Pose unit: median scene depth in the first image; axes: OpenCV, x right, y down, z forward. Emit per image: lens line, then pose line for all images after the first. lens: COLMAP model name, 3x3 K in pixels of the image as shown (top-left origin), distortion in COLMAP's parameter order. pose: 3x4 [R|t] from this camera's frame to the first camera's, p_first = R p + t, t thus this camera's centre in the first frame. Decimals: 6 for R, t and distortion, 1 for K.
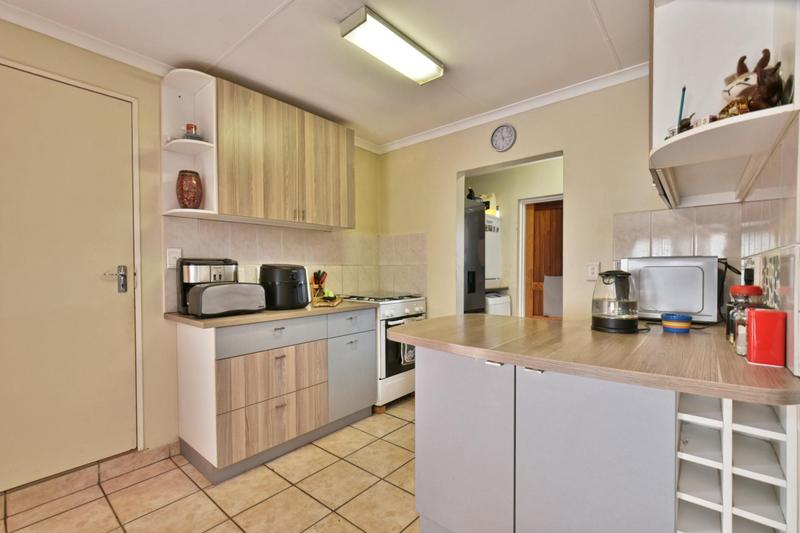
lens RADIAL K [[356.6, 0, 400.5], [0, 356.6, 274.5], [0, 0, 1]] dist [0.008245, -0.000716]
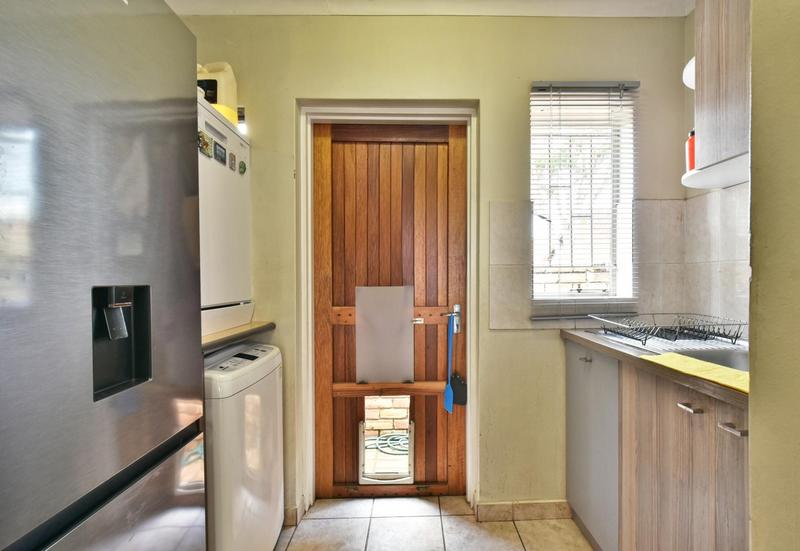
lens RADIAL K [[356.1, 0, 401.0], [0, 356.1, 278.0], [0, 0, 1]] dist [0.000568, 0.000047]
pose [[0.781754, -0.010285, 0.623503, 0.170860], [0.014313, 0.999897, -0.001452, -0.010285], [-0.623423, 0.010059, 0.781820, 0.616933]]
